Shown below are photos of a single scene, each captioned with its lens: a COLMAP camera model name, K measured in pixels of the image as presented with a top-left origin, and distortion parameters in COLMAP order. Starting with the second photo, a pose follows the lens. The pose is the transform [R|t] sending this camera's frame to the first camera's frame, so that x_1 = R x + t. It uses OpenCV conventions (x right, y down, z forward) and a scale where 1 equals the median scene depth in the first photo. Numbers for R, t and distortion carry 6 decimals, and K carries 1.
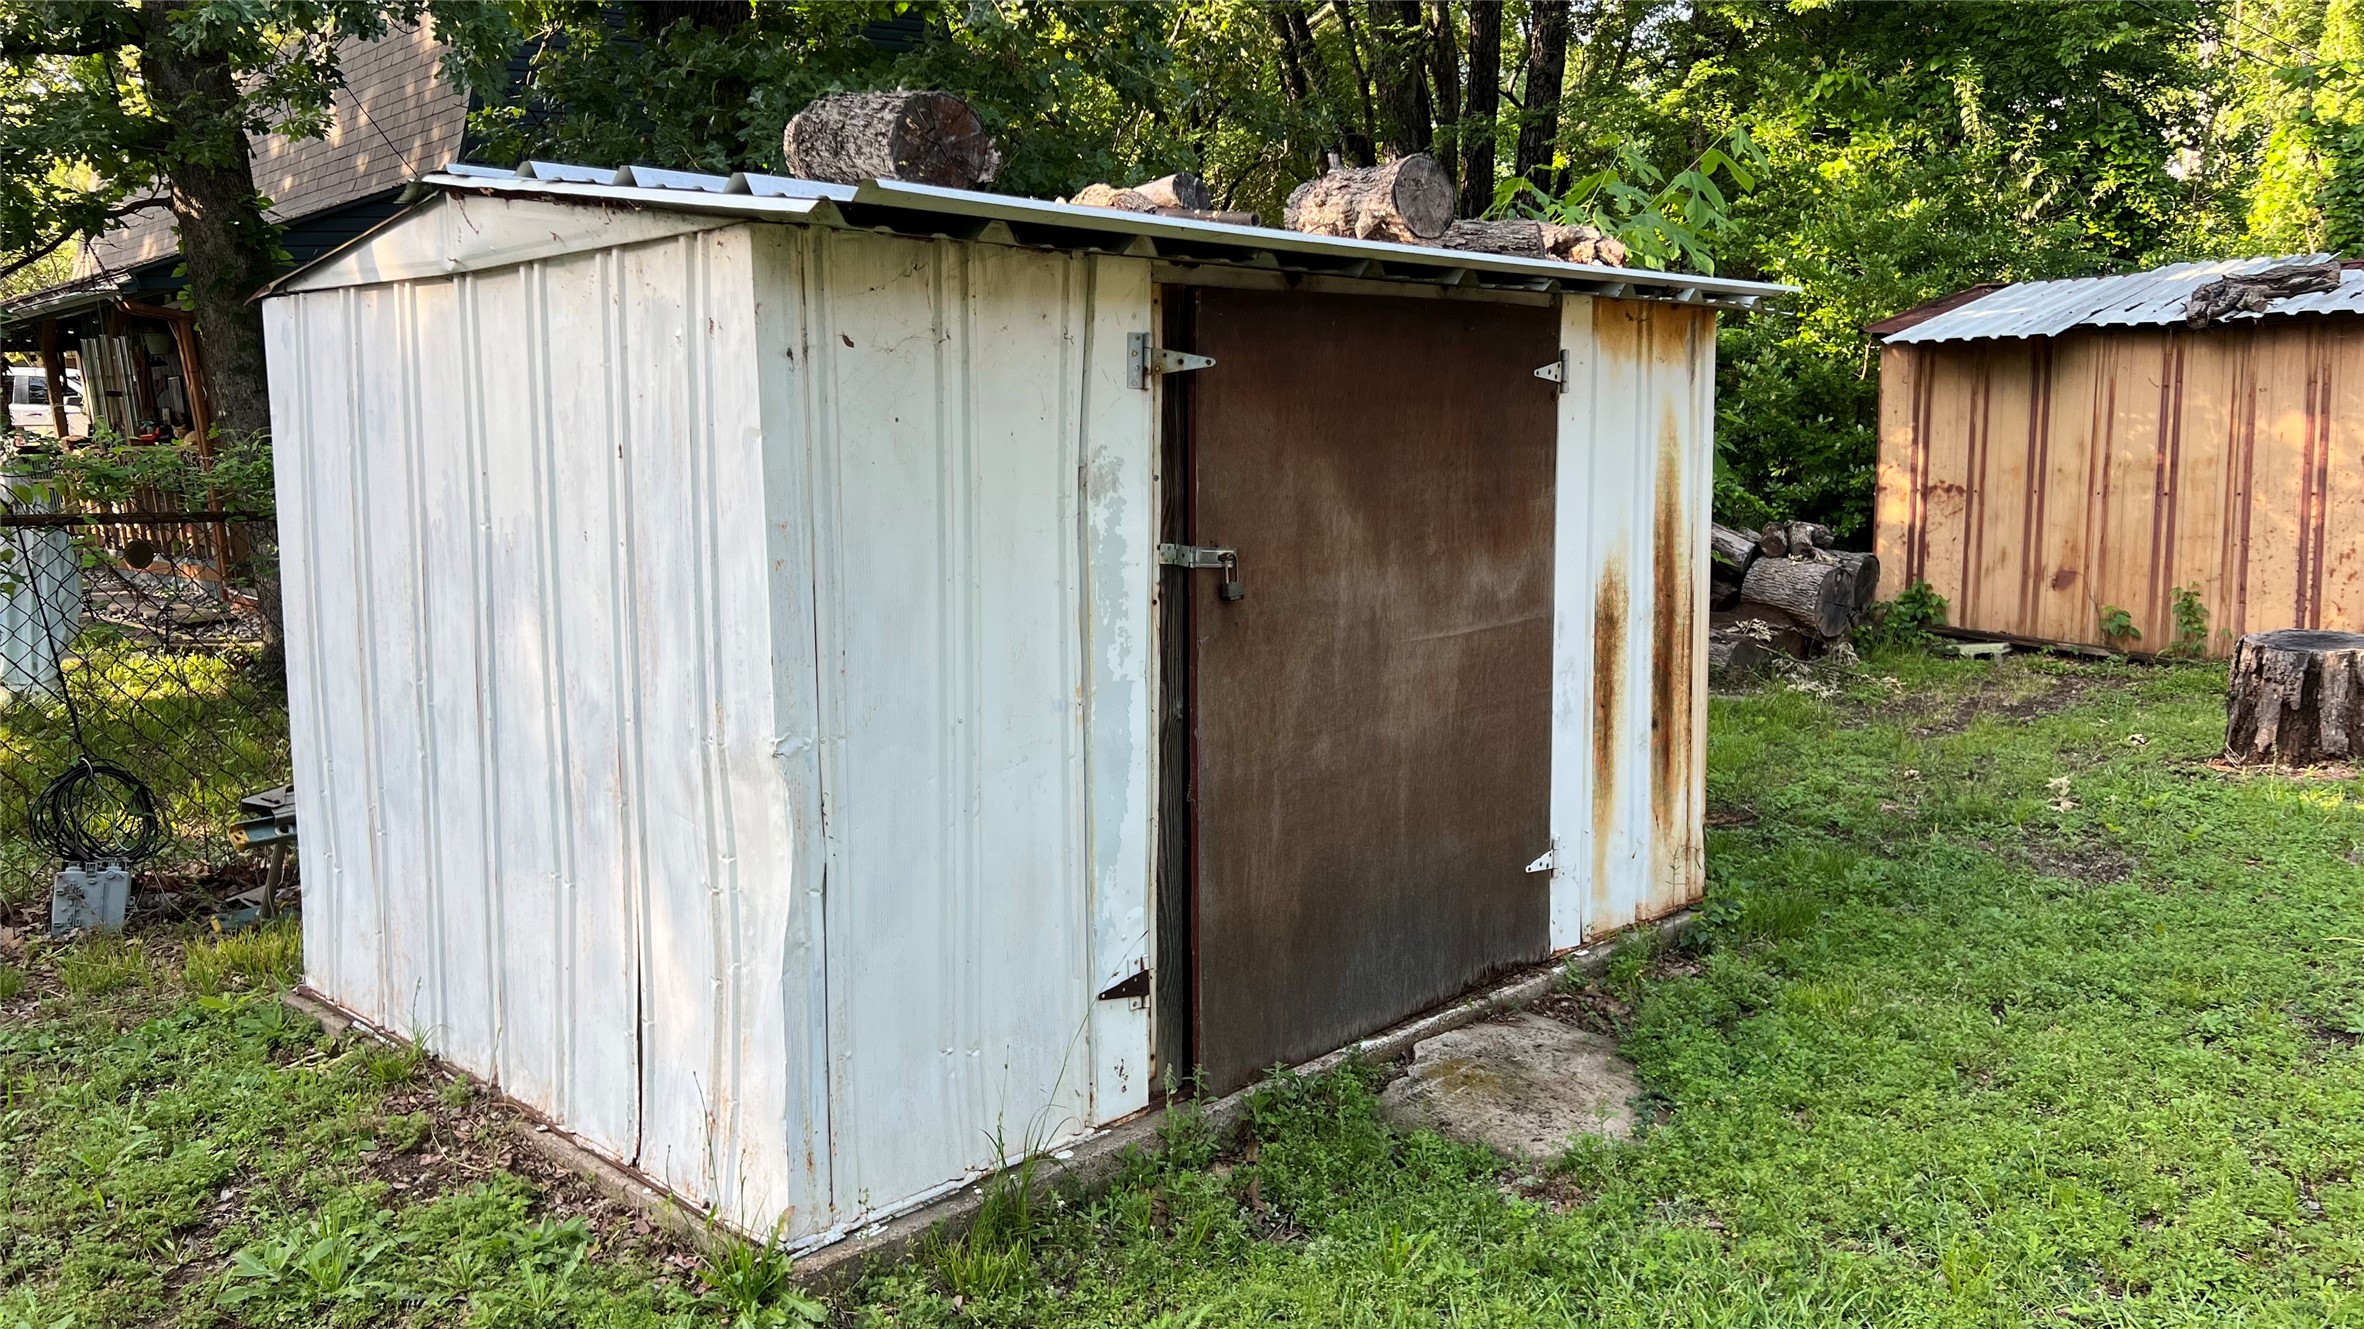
lens RADIAL K [[1778.0, 0, 1178.8], [0, 1778.0, 684.6], [0, 0, 1]] dist [0.063551, -0.097201]
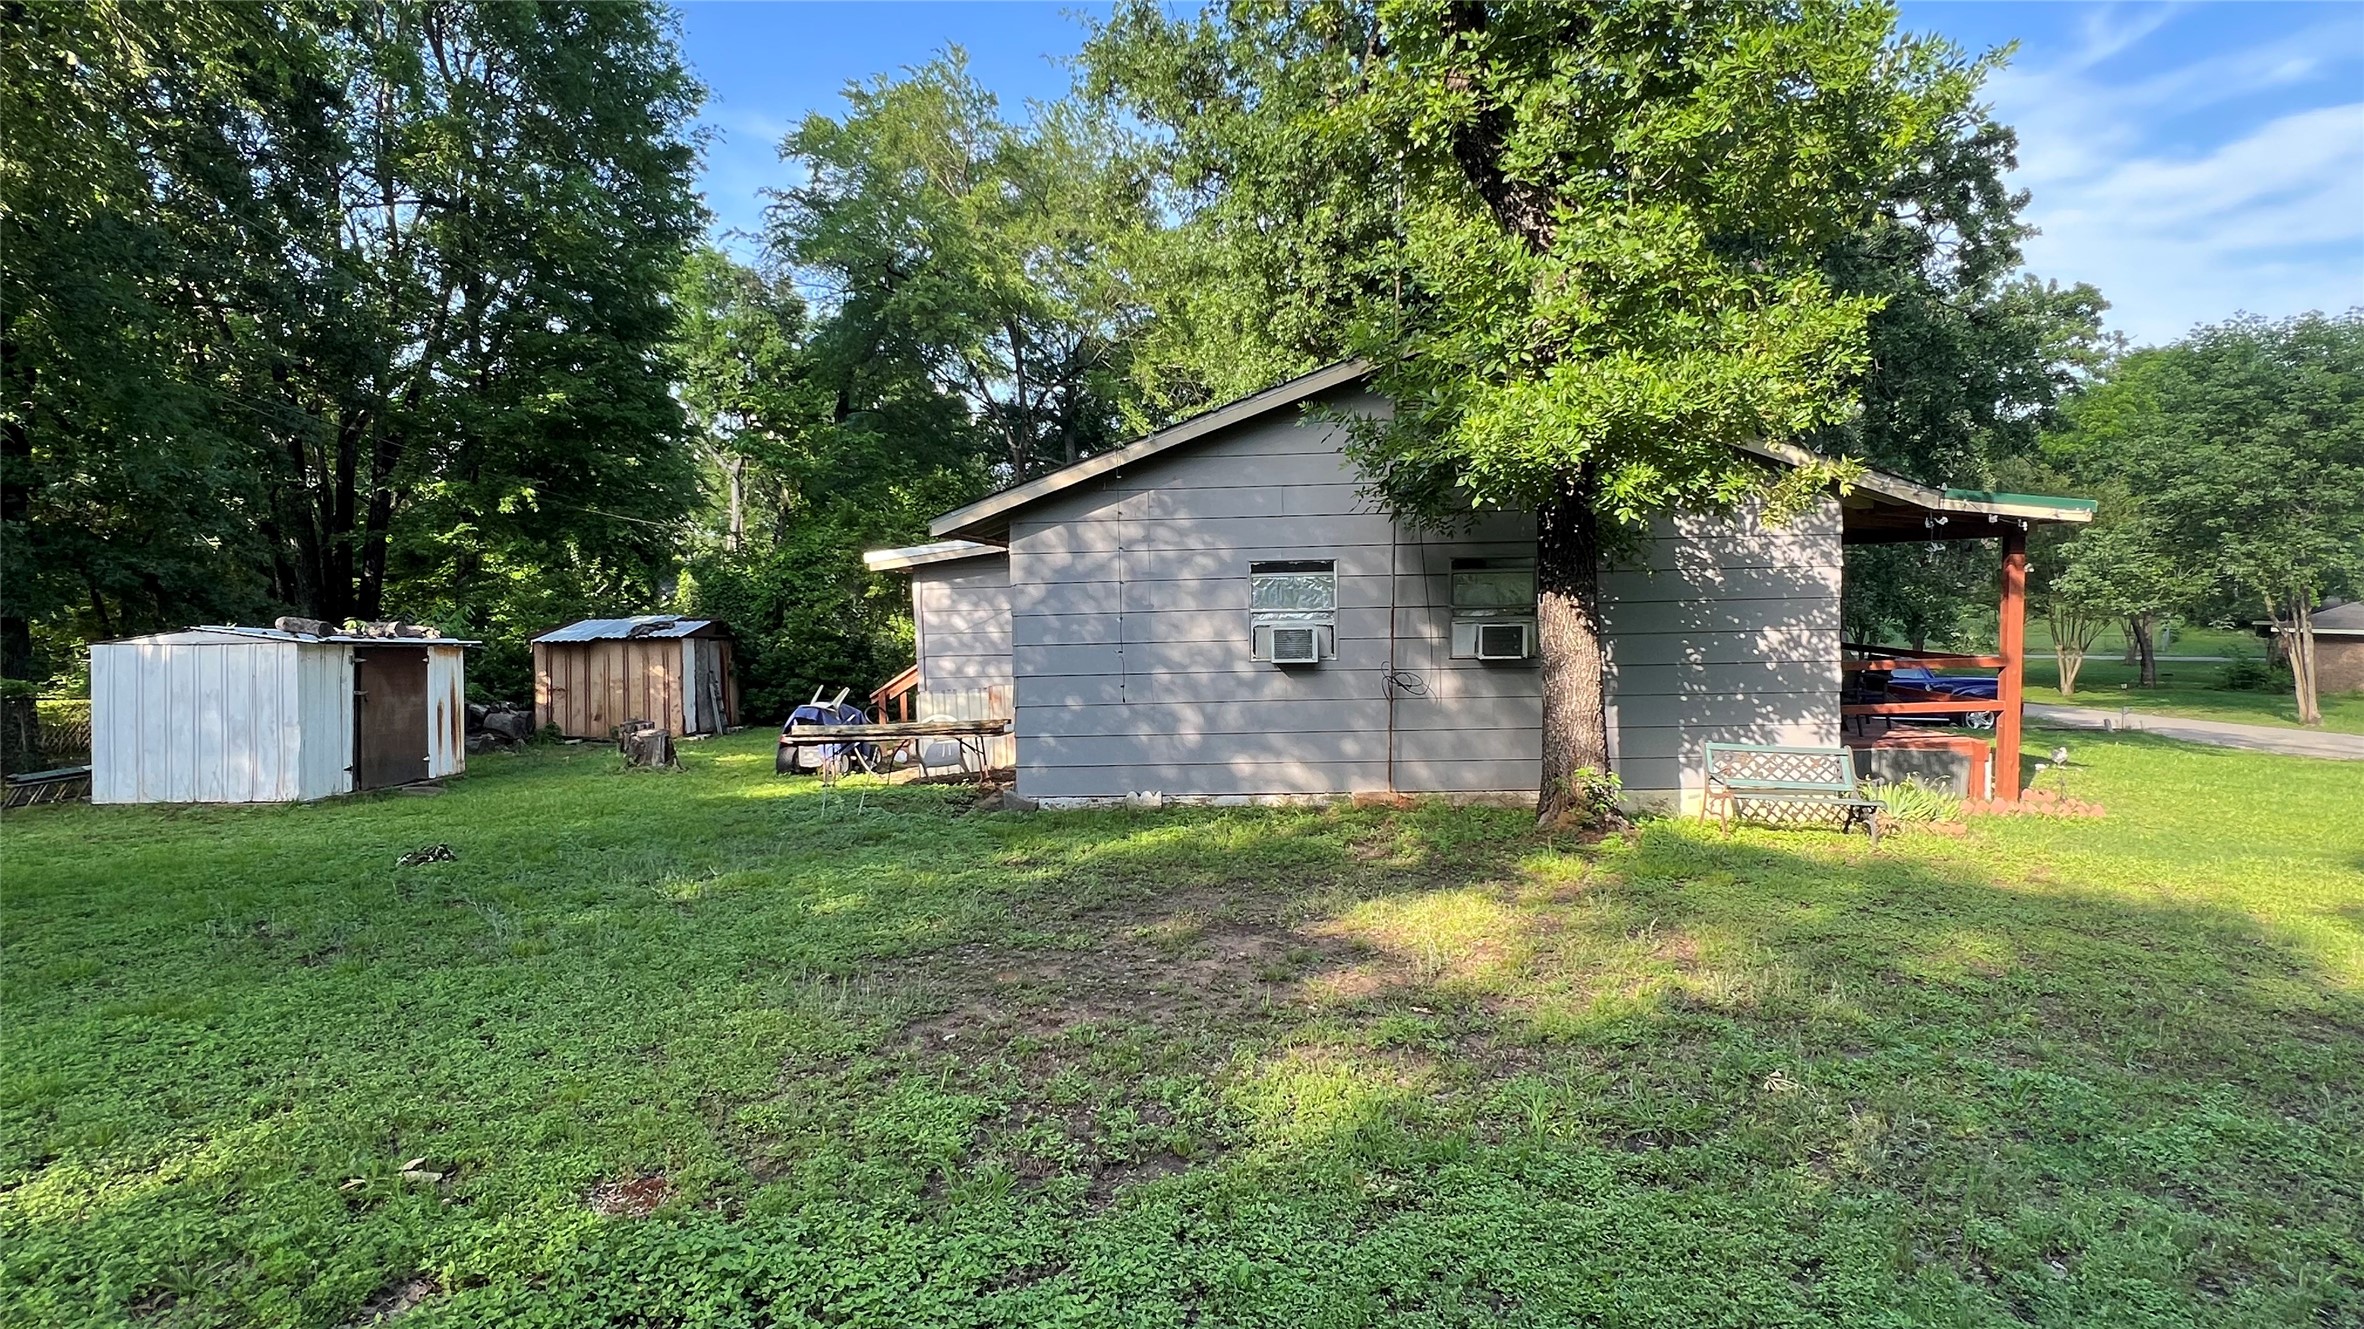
lens RADIAL K [[1185.7, 0, 1182.0], [0, 1185.7, 664.5], [0, 0, 1]] dist [-0.000304, -0.000104]
pose [[0.686558, -0.001135, 0.727074, -0.307846], [0.105933, 0.989484, -0.098485, 0.160100], [-0.719316, 0.144637, 0.679459, -1.141981]]
